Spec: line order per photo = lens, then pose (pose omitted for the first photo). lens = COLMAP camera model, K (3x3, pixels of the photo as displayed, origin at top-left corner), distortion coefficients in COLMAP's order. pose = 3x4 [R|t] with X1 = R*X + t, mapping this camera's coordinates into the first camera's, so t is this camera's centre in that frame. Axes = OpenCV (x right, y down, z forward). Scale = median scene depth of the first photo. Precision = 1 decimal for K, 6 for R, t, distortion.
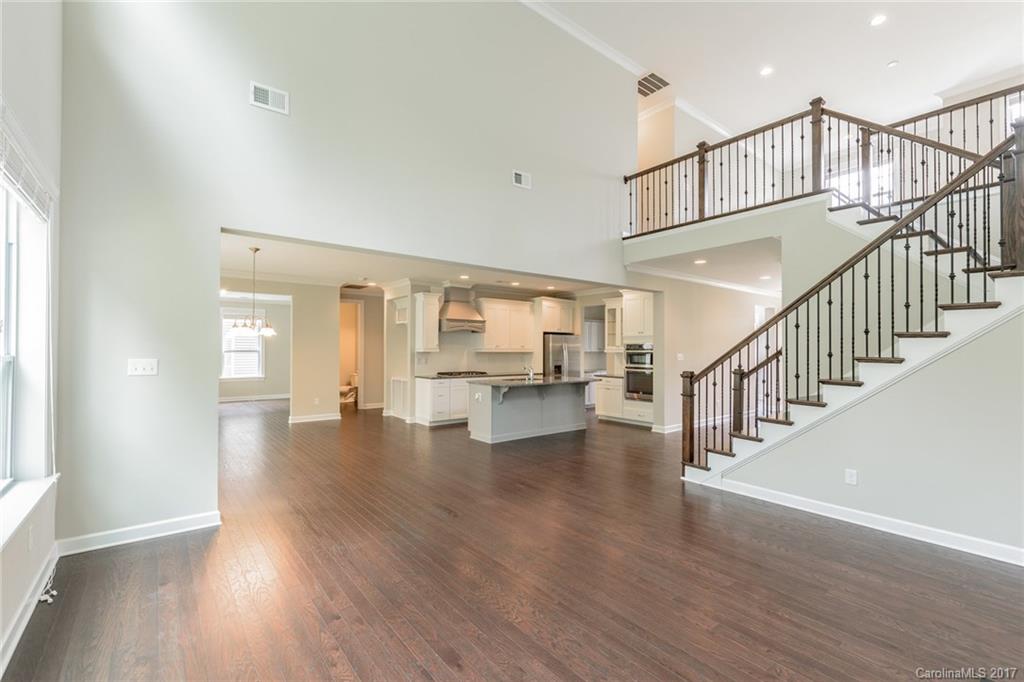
lens RADIAL K [[445.1, 0, 511.4], [0, 445.1, 347.9], [0, 0, 1]] dist [0.000433, -0.000039]
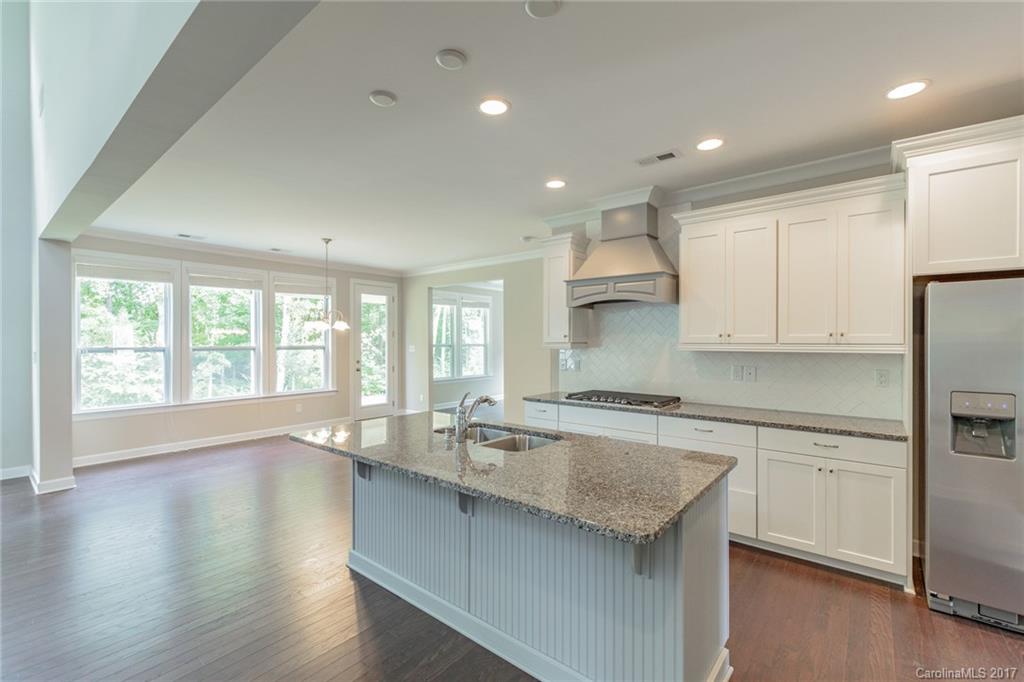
lens RADIAL K [[445.1, 0, 512.0], [0, 445.1, 338.9], [0, 0, 1]] dist [0.000433, -0.000039]
pose [[0.203707, -0.011046, -0.978970, 0.288435], [0.005536, 0.999933, -0.010131, 0.001878], [0.979016, -0.003355, 0.203755, 0.779126]]
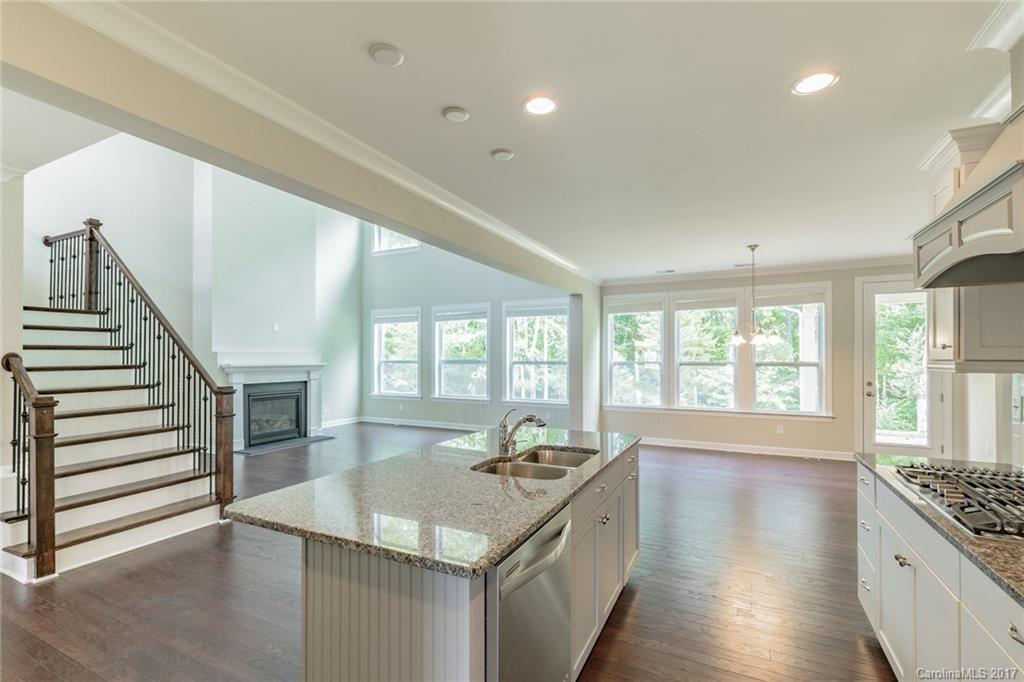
lens RADIAL K [[445.1, 0, 516.1], [0, 445.1, 355.1], [0, 0, 1]] dist [0.000433, -0.000039]
pose [[-0.906109, -0.006659, -0.422993, 0.186216], [-0.002541, 0.999944, -0.010297, 0.001455], [0.423038, -0.008255, -0.906075, 0.961363]]
